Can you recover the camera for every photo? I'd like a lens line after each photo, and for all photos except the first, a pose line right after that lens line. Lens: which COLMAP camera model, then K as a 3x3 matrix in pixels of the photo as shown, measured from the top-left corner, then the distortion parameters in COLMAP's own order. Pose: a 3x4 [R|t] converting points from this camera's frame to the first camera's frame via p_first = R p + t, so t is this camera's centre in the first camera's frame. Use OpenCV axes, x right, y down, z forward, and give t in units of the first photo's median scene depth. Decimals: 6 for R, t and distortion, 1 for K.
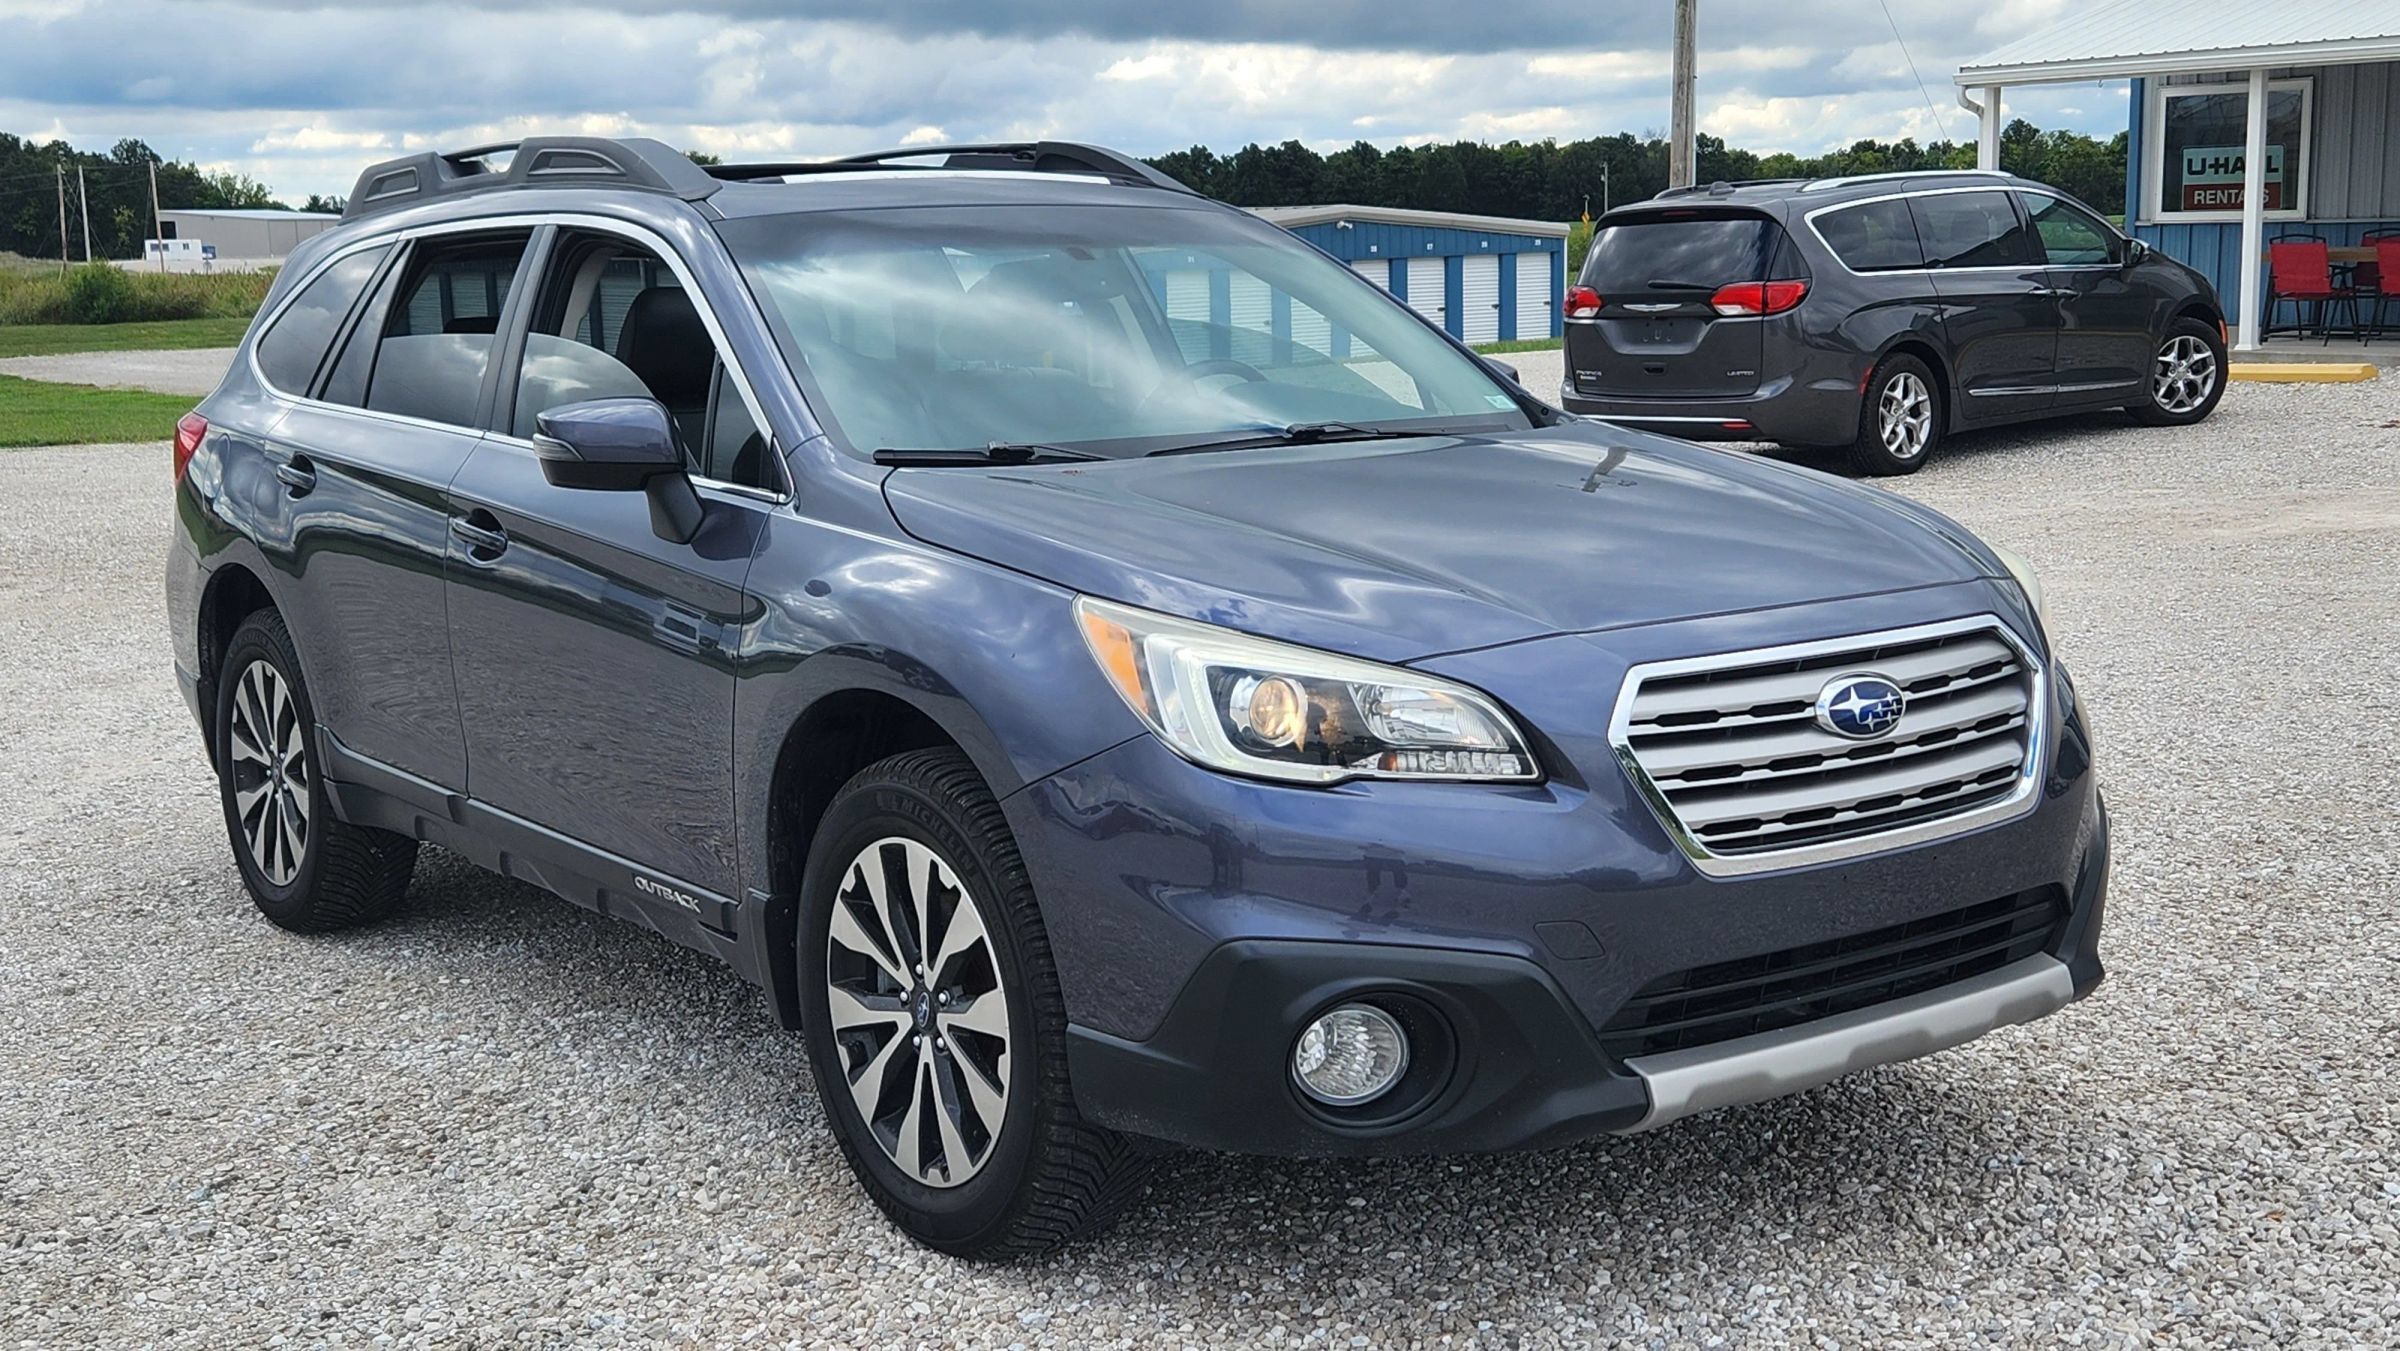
lens RADIAL K [[2814.3, 0, 1200.0], [0, 2814.3, 675.5], [0, 0, 1]] dist [0.094538, 0.001741]
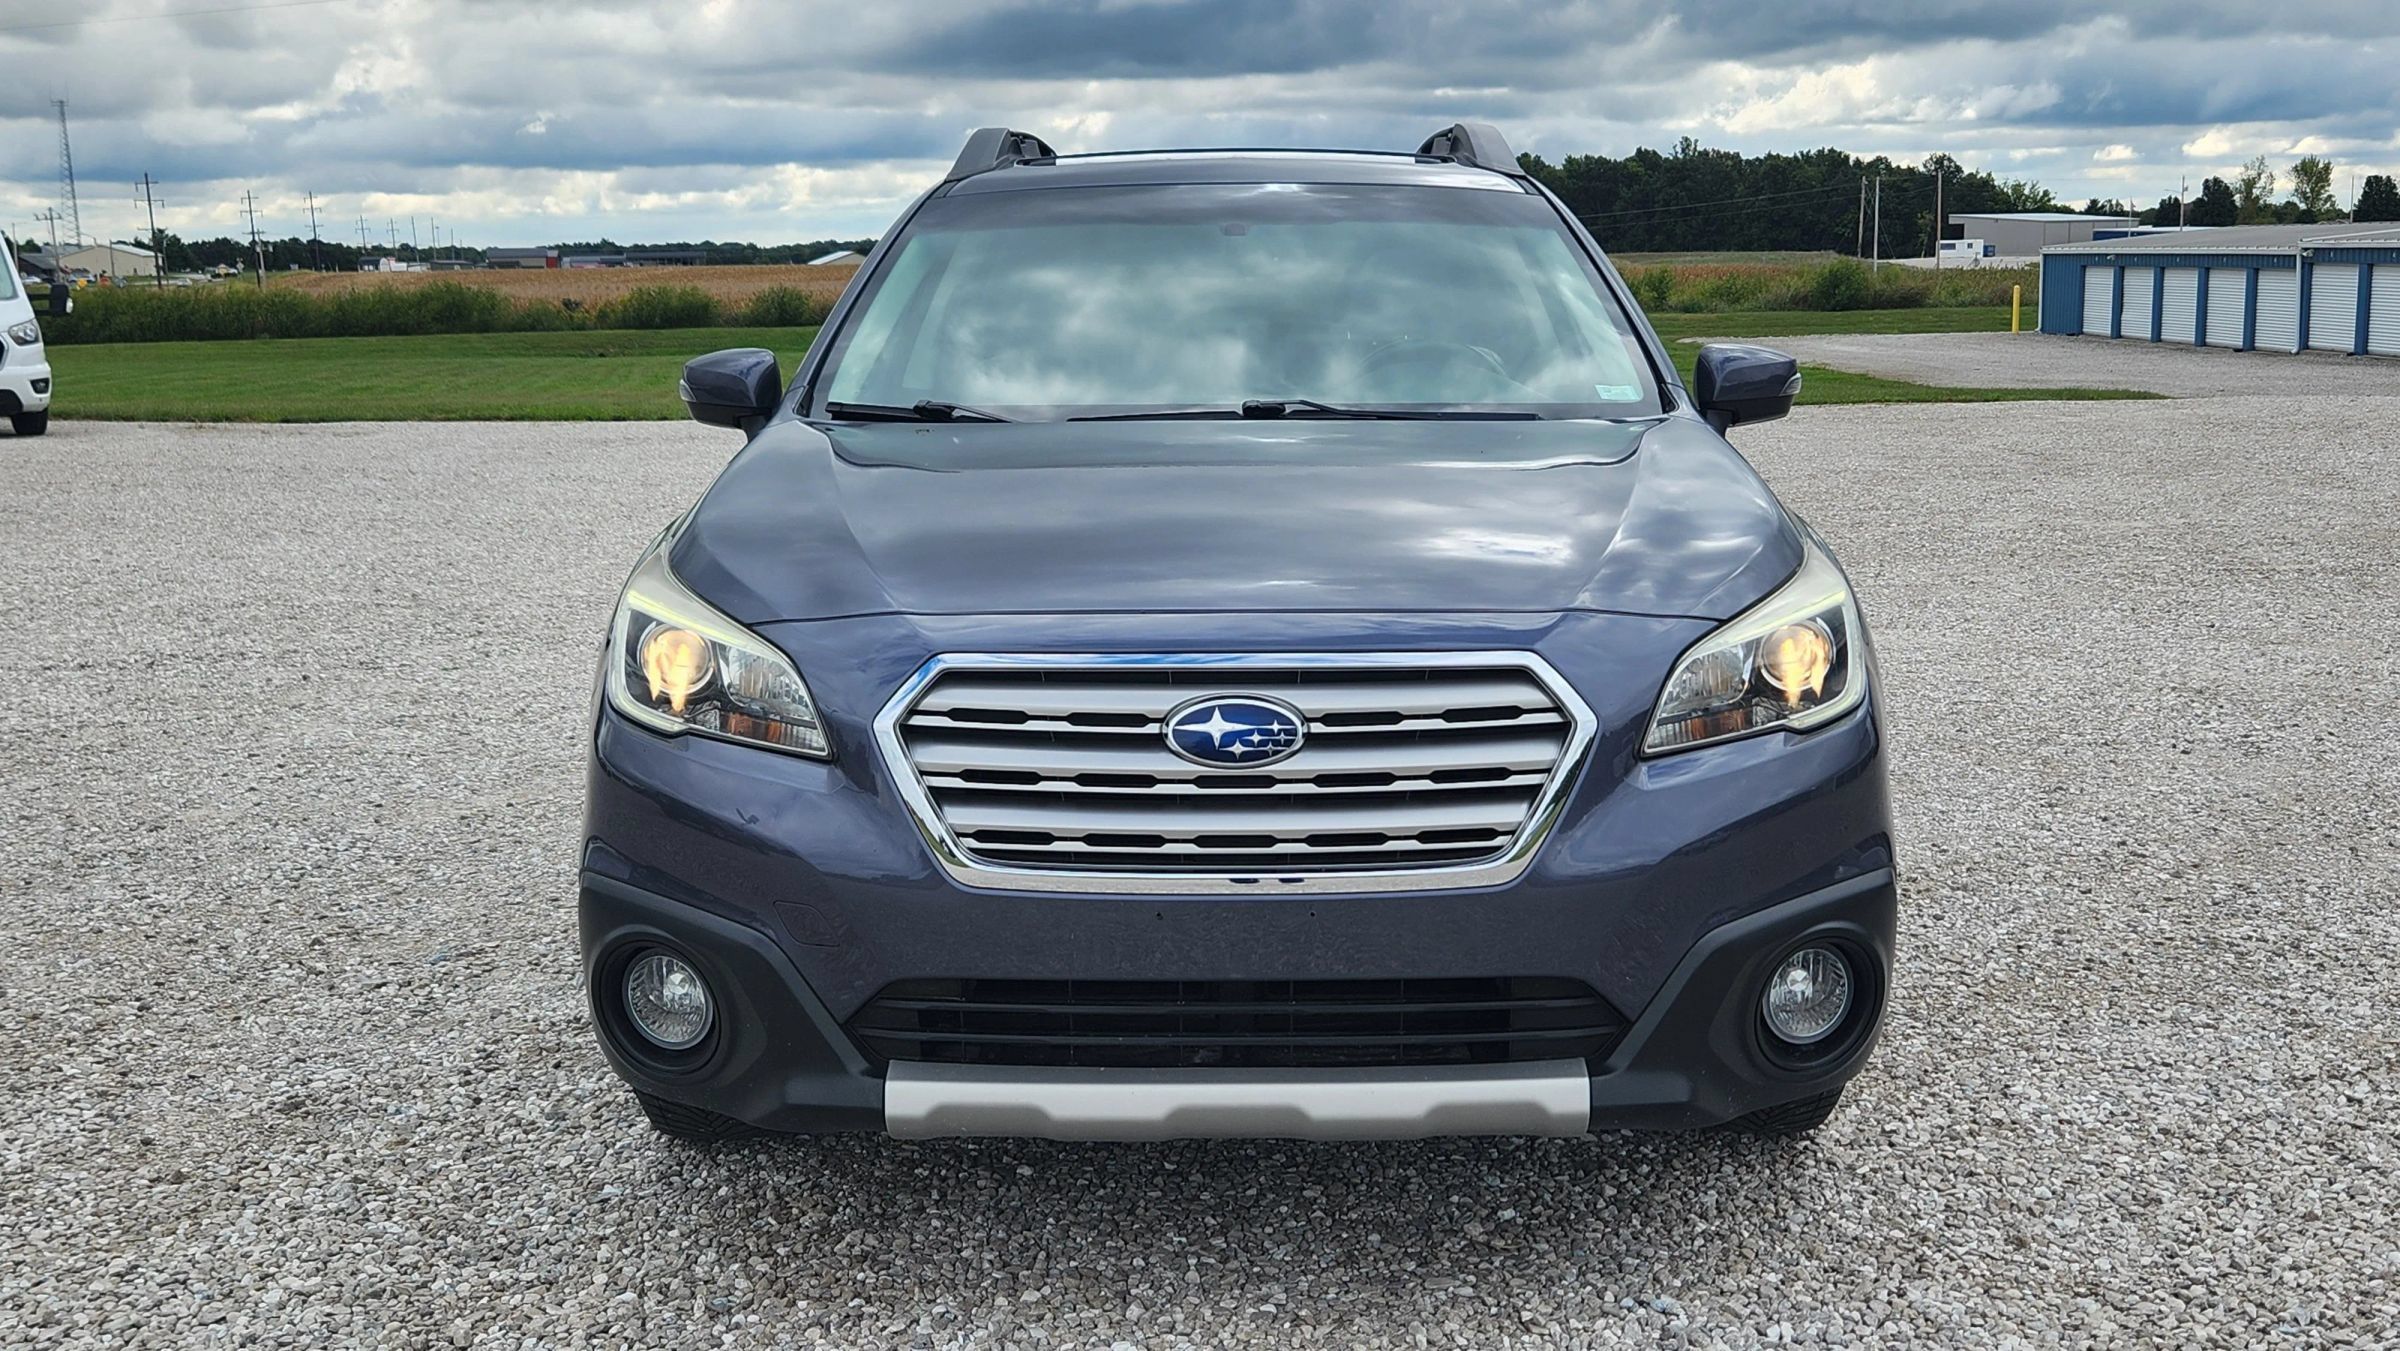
lens RADIAL K [[2512.4, 0, 1204.0], [0, 2512.4, 630.9], [0, 0, 1]] dist [0.074390, -0.016891]
pose [[0.791325, 0.101270, -0.602951, 0.690974], [-0.100711, 0.994306, 0.034825, -0.046603], [0.603044, 0.033165, 0.797018, 0.353934]]
